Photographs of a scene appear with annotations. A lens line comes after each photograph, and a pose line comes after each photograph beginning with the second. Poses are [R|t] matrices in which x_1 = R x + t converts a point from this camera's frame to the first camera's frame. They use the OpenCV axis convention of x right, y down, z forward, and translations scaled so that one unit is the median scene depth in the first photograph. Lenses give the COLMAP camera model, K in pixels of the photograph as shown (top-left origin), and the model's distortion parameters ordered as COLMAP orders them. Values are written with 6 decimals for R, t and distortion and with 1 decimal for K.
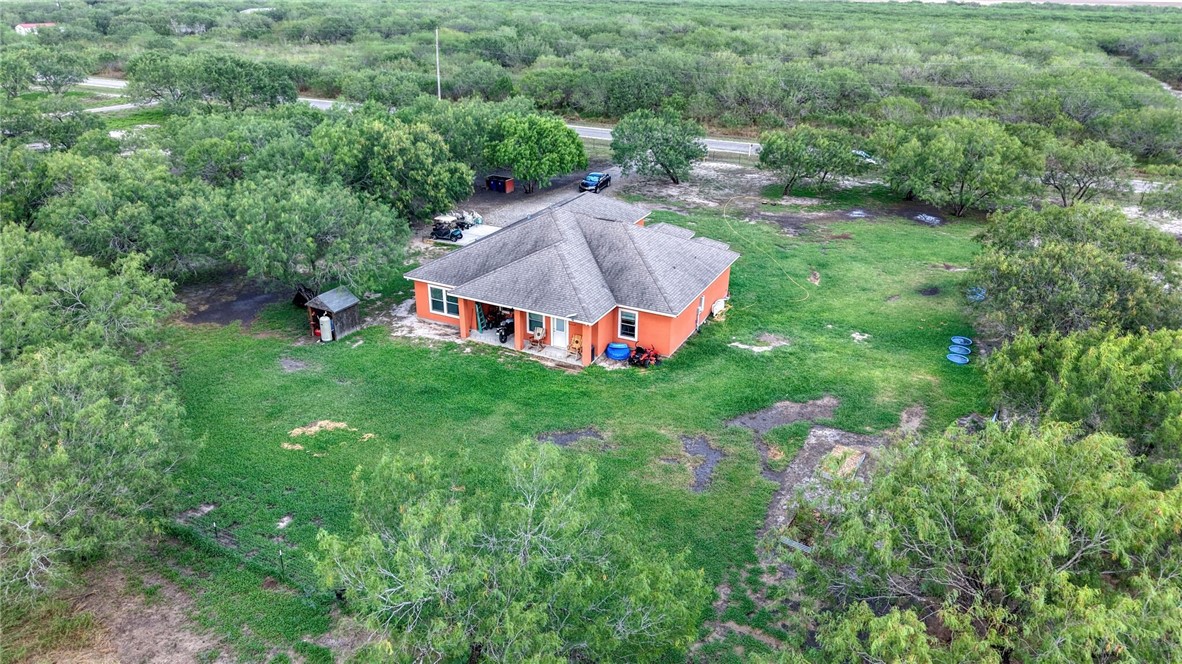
lens RADIAL K [[795.3, 0, 596.0], [0, 795.3, 334.0], [0, 0, 1]] dist [0.011947, -0.003886]
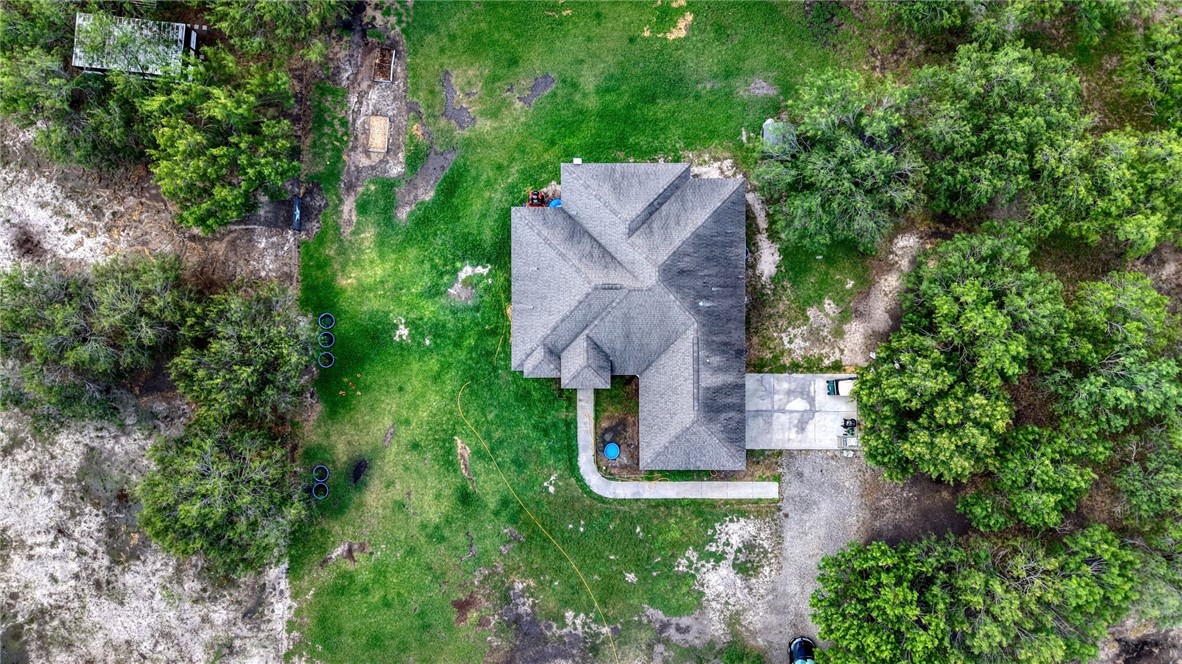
lens RADIAL K [[795.3, 0, 603.2], [0, 795.3, 336.3], [0, 0, 1]] dist [0.011947, -0.003886]
pose [[-0.897823, 0.439284, -0.030716, 0.113744], [-0.208336, -0.362281, 0.908487, -1.521098], [0.387956, 0.822060, 0.416783, 0.776295]]
